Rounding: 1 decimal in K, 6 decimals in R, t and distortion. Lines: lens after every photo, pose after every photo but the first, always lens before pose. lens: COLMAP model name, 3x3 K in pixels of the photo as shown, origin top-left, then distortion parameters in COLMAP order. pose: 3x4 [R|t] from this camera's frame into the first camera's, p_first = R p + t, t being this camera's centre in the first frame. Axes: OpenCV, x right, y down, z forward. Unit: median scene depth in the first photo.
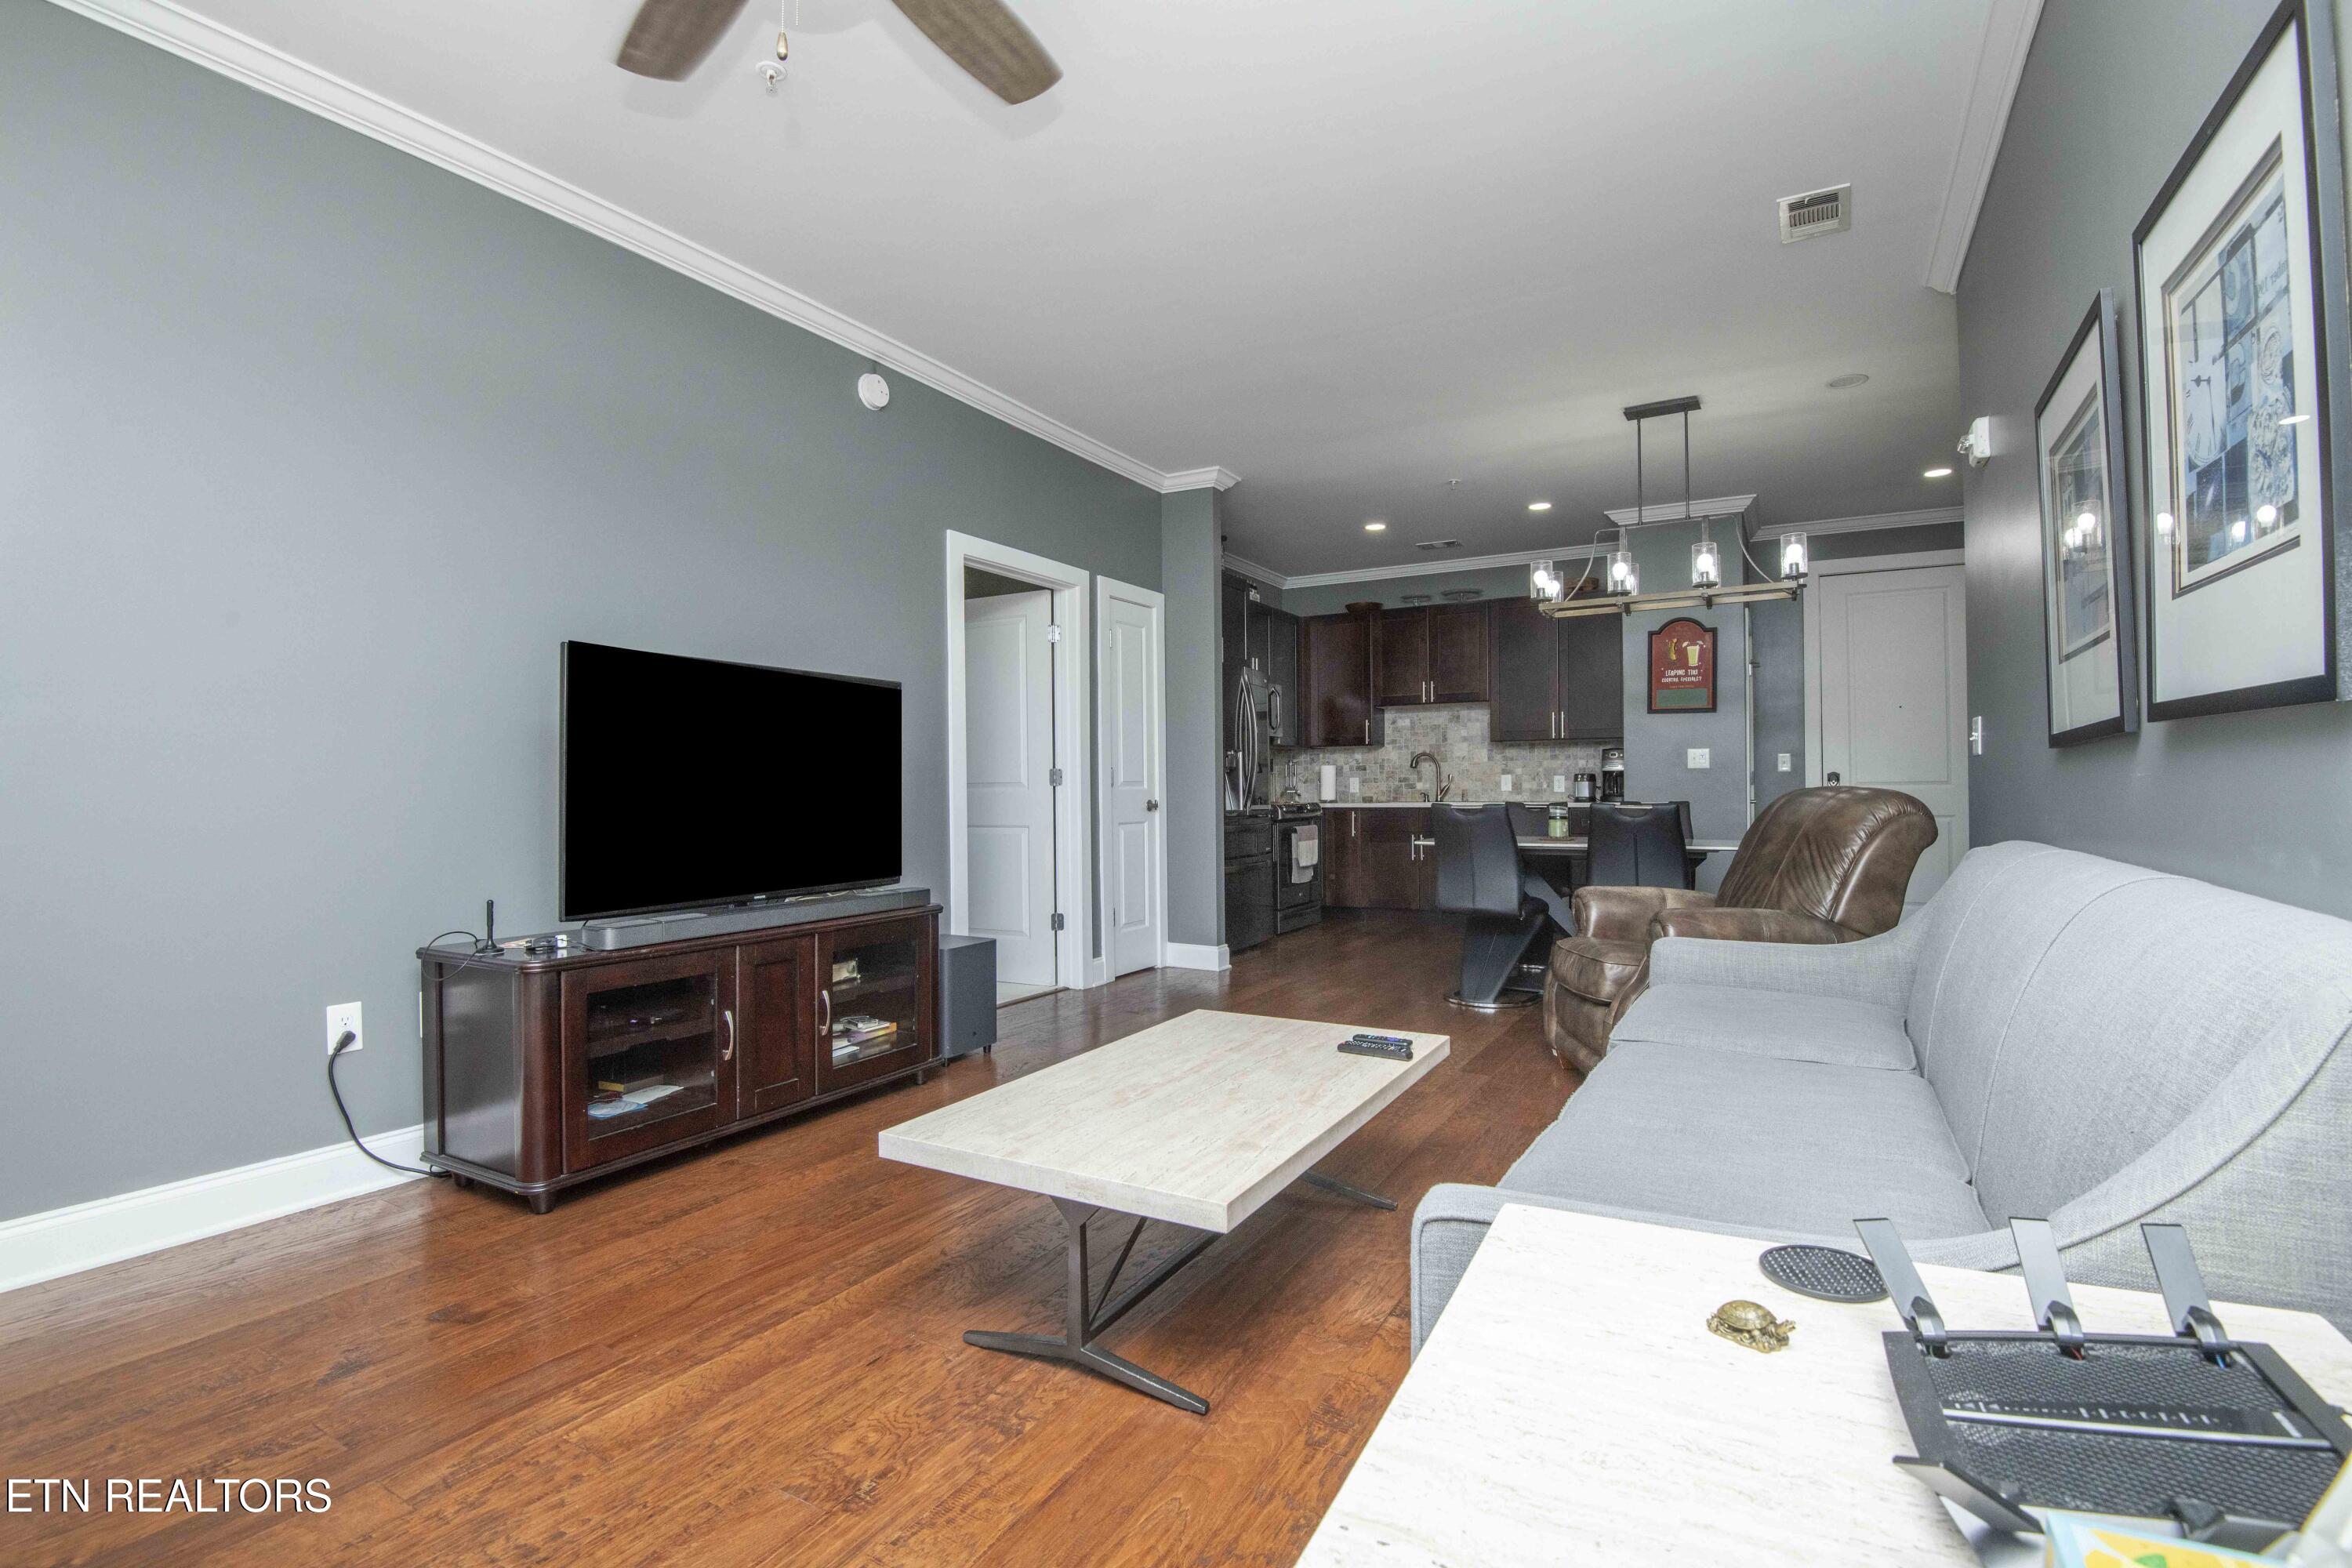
lens RADIAL K [[1073.8, 0, 1150.1], [0, 1073.8, 760.0], [0, 0, 1]] dist [-0.001635, -0.014643]
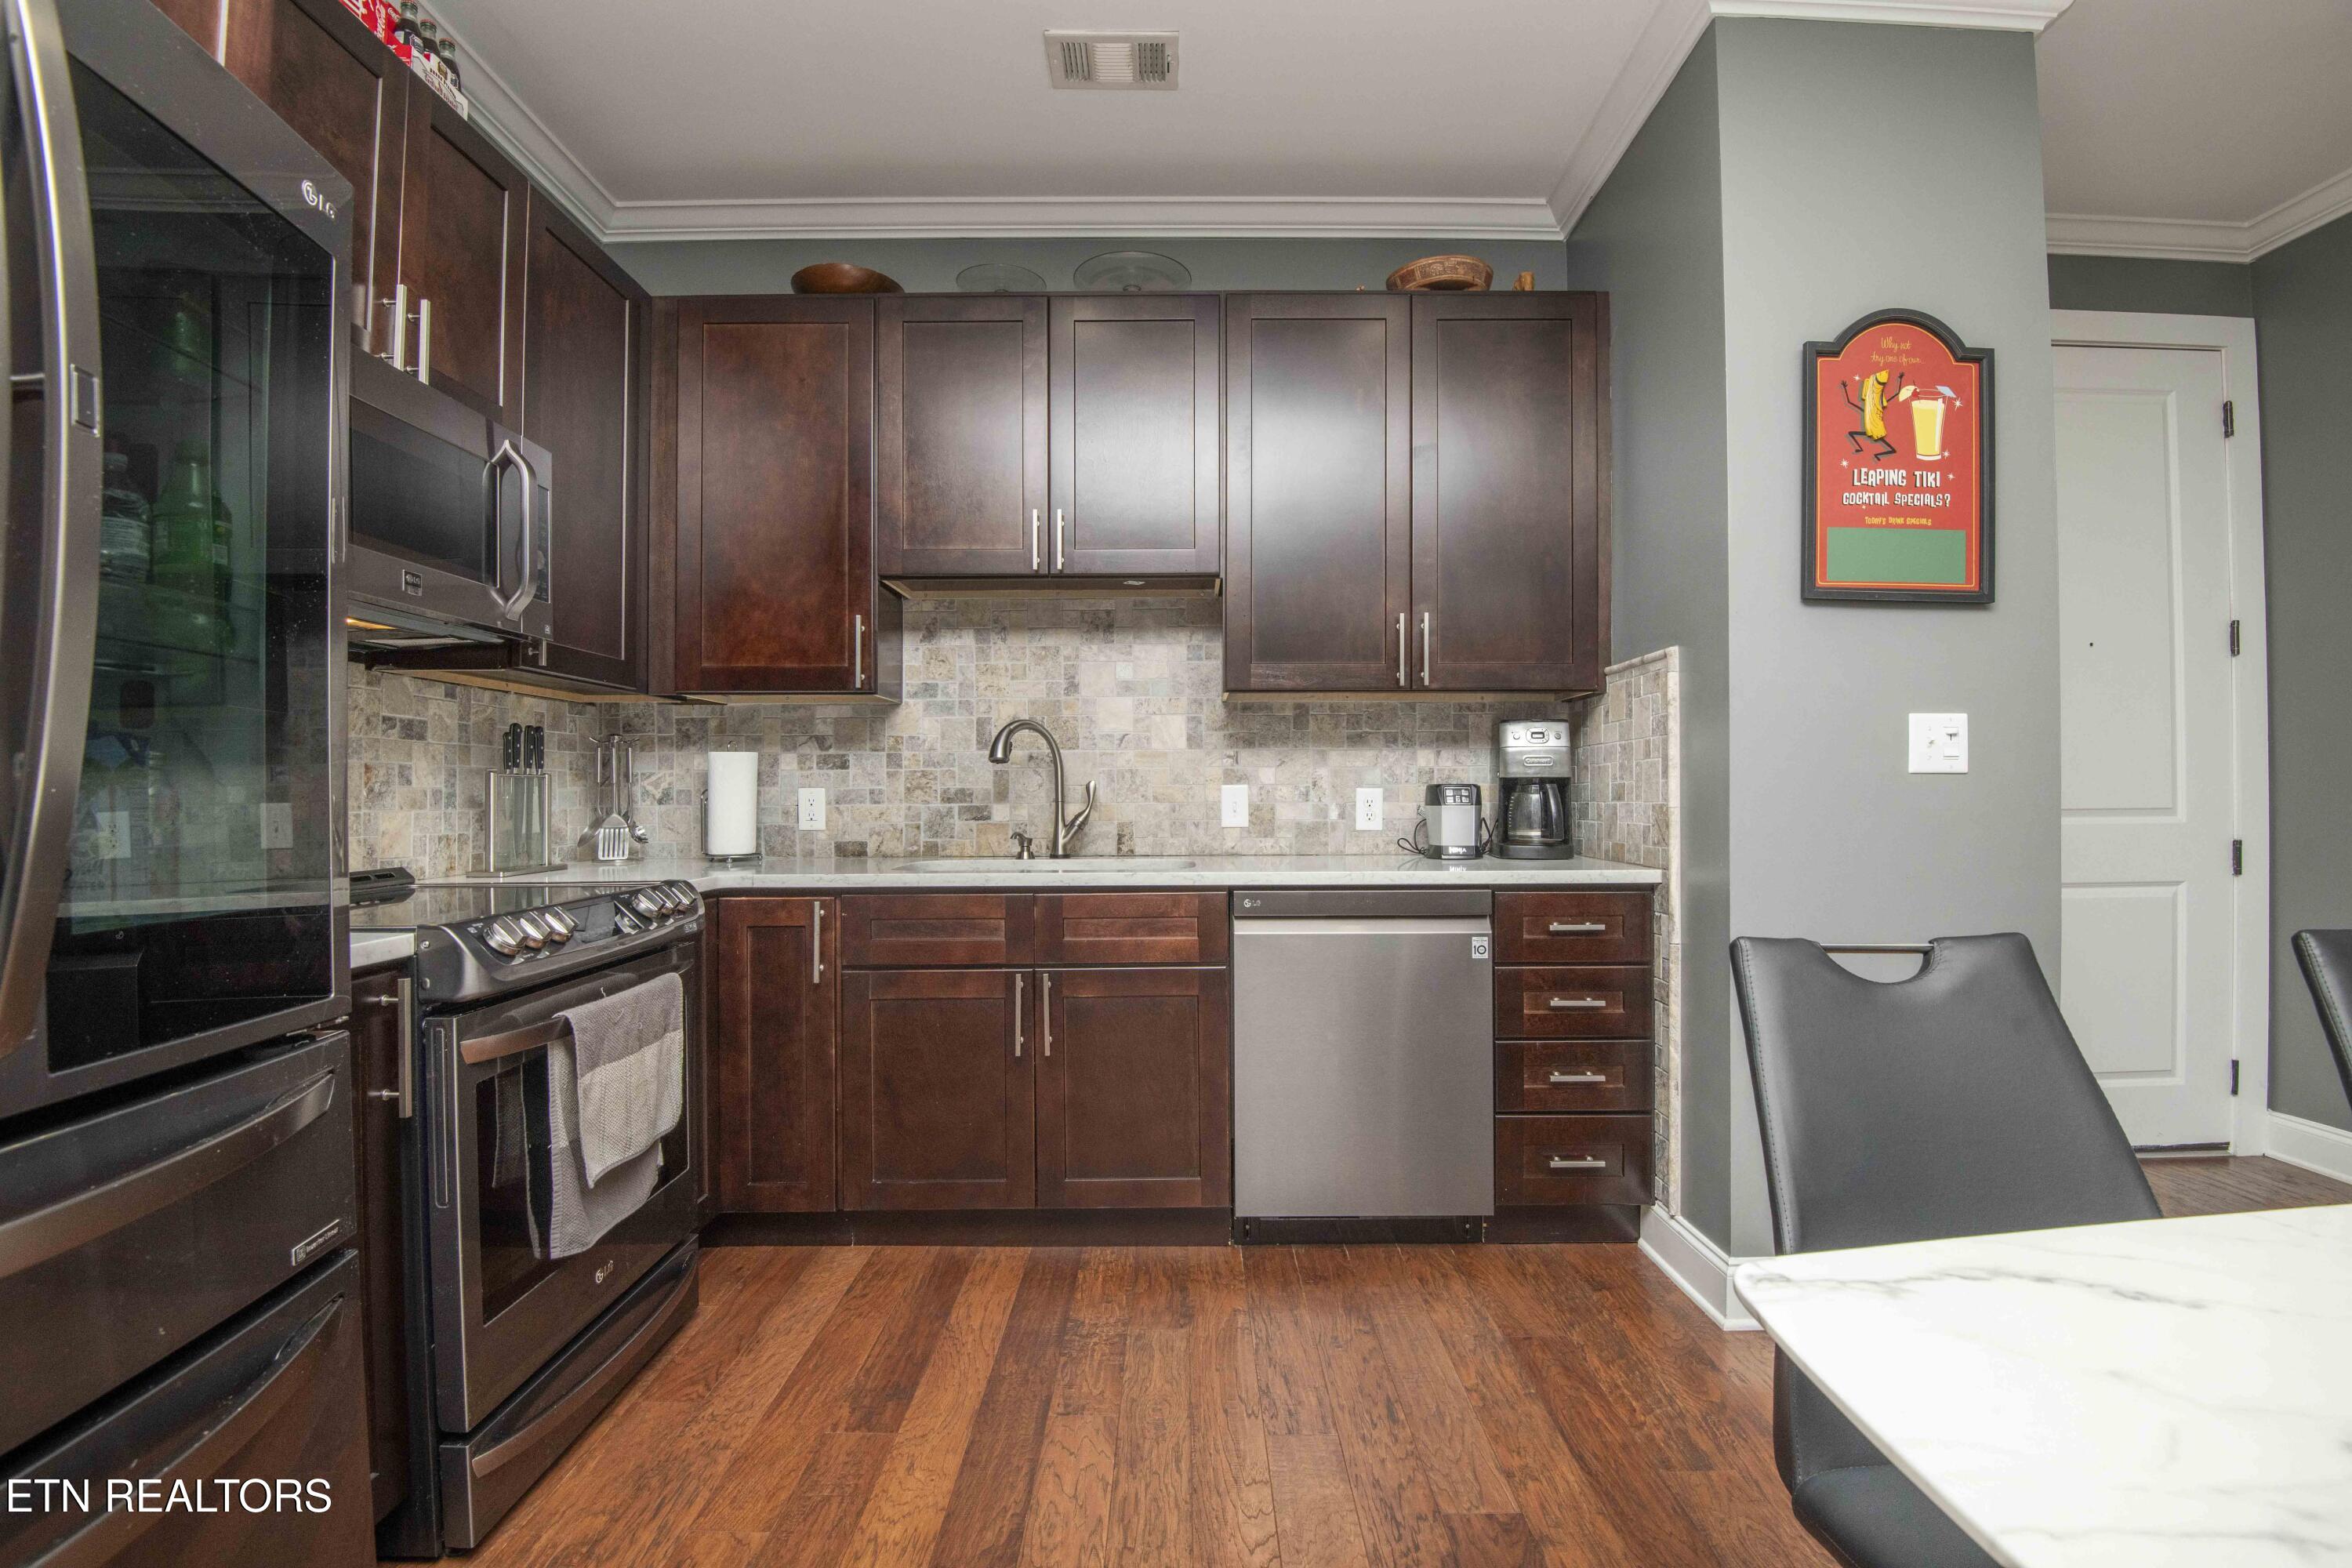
lens RADIAL K [[1099.9, 0, 1176.0], [0, 1099.9, 784.0], [0, 0, 1]] dist [-0.003636, -0.021319]
pose [[0.856521, 0.009740, 0.516020, 0.119906], [-0.019116, 0.999735, 0.012859, 0.009020], [-0.515758, -0.020878, 0.856480, 0.706688]]
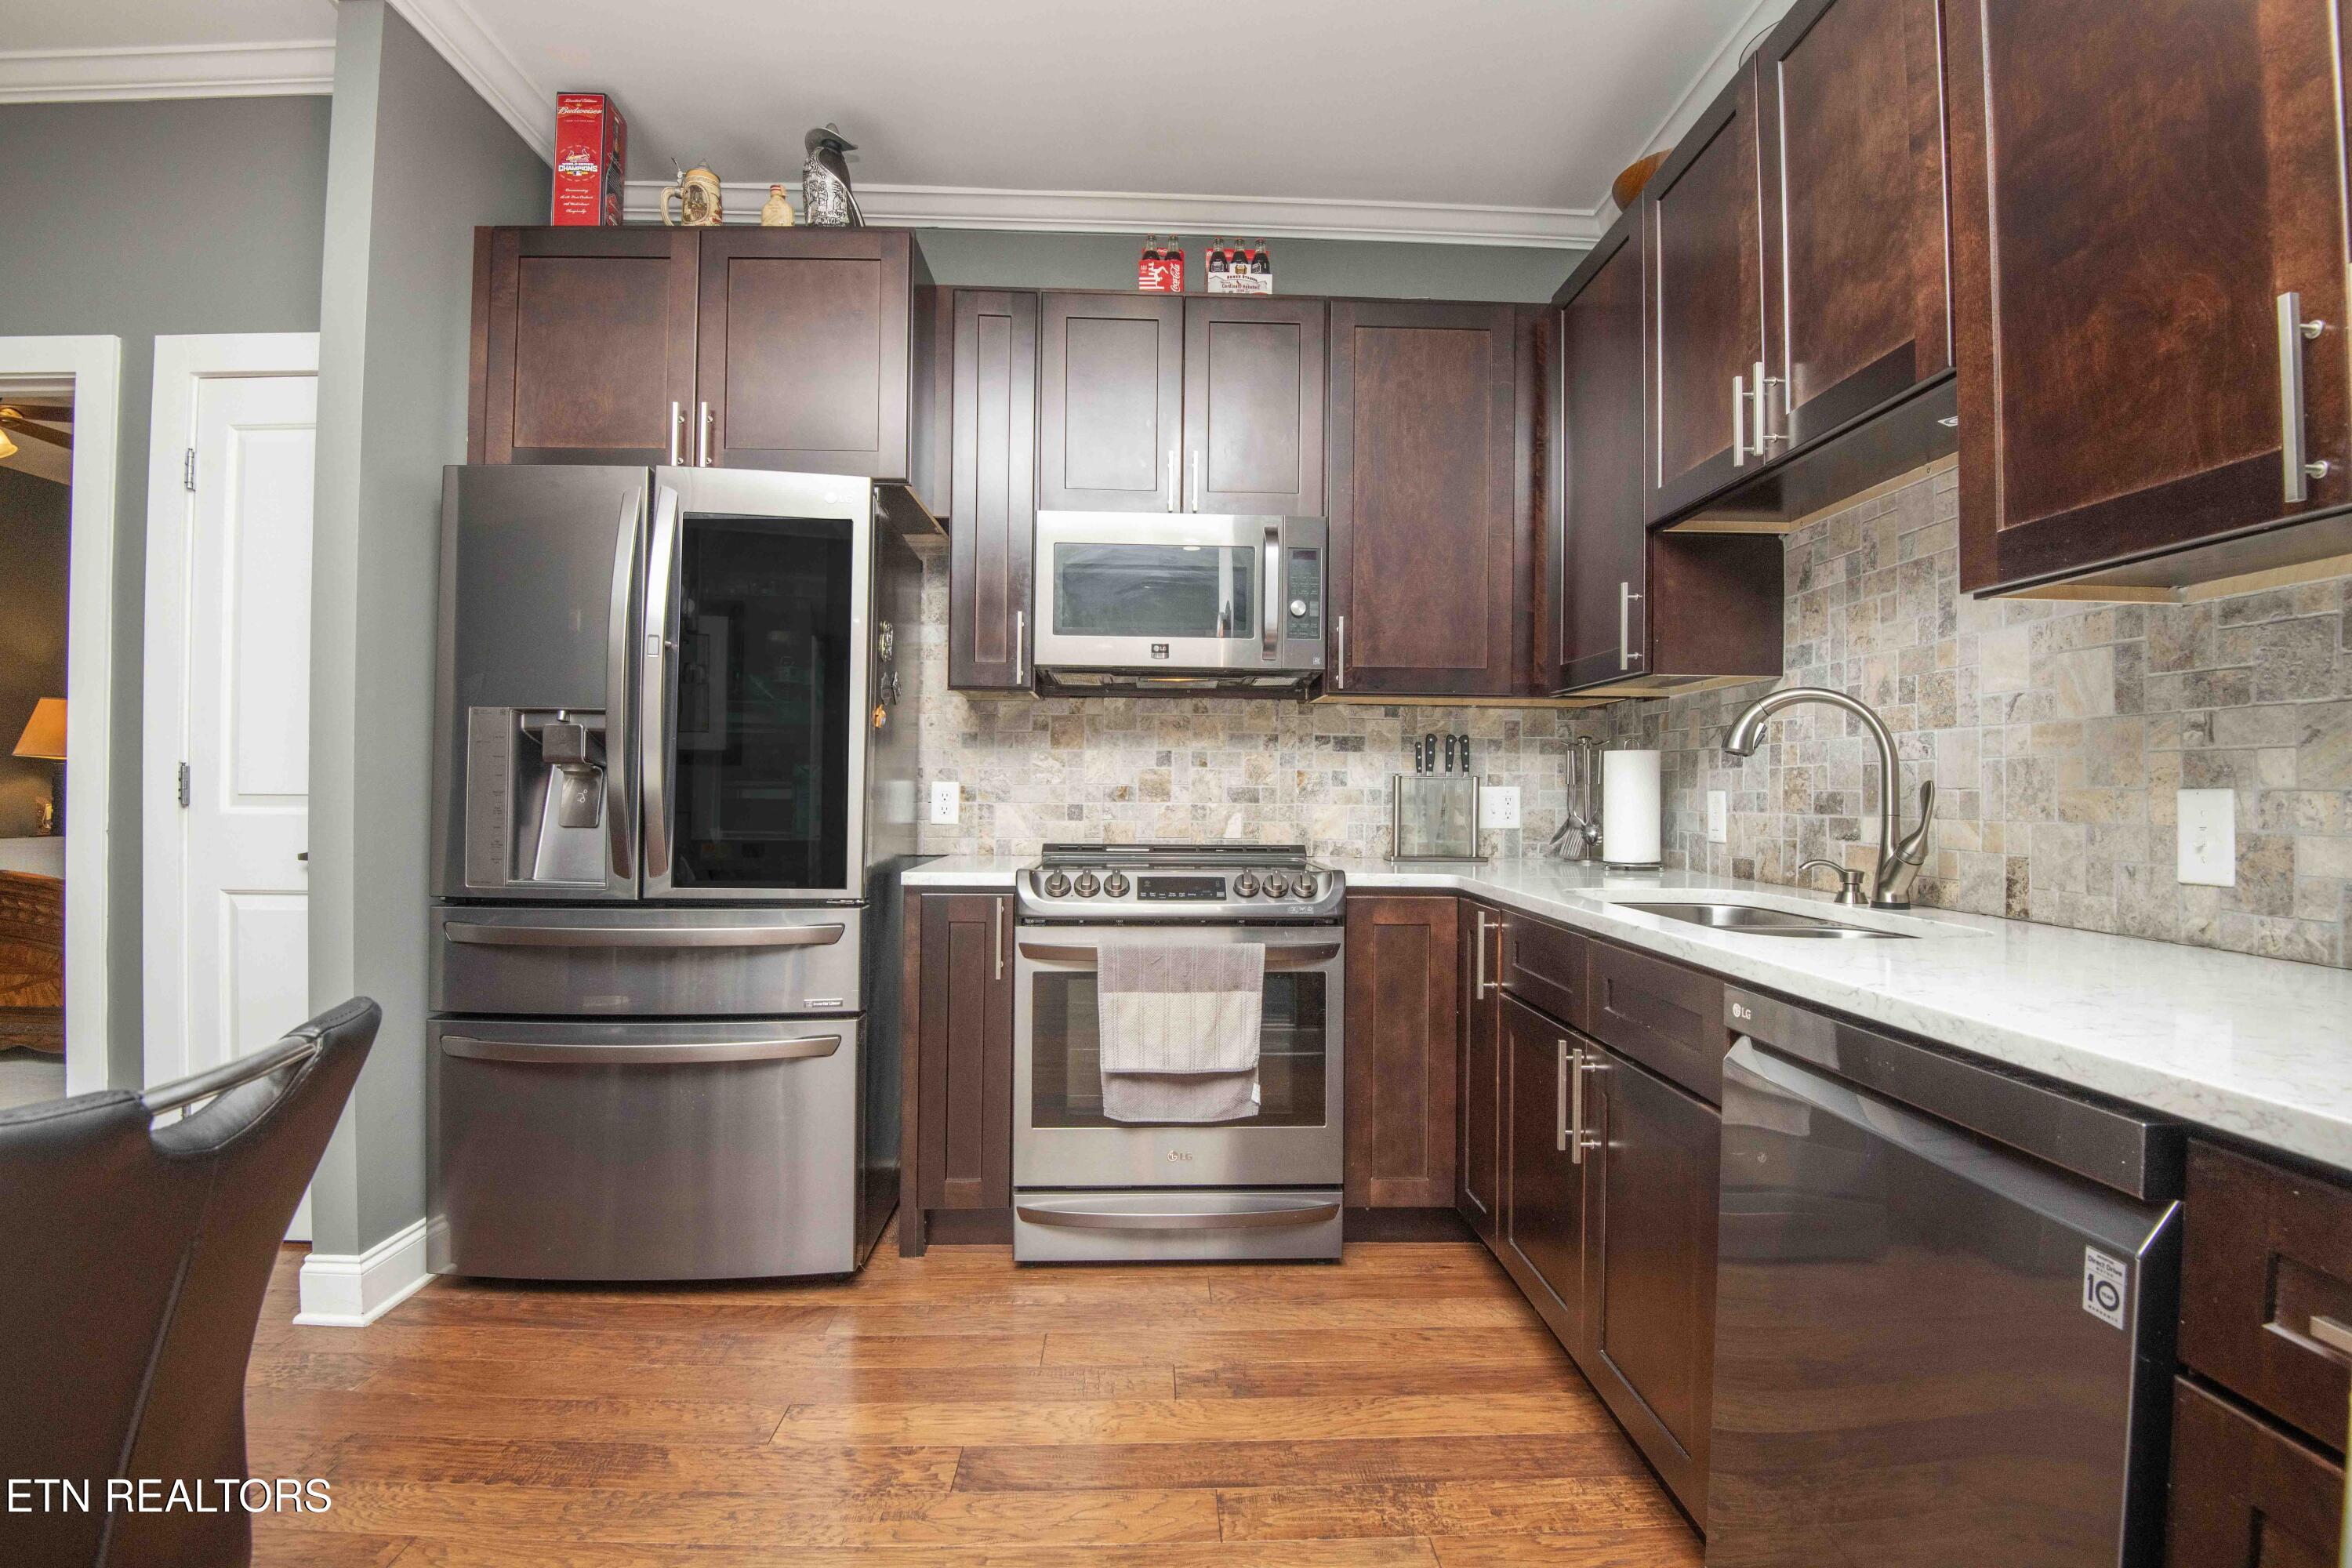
lens RADIAL K [[1085.7, 0, 1182.1], [0, 1085.7, 782.7], [0, 0, 1]] dist [-0.002356, -0.020895]
pose [[0.544262, 0.009861, -0.838857, 0.398023], [0.009237, 0.999800, 0.017746, 0.008514], [0.838864, -0.017407, 0.544062, 0.806597]]
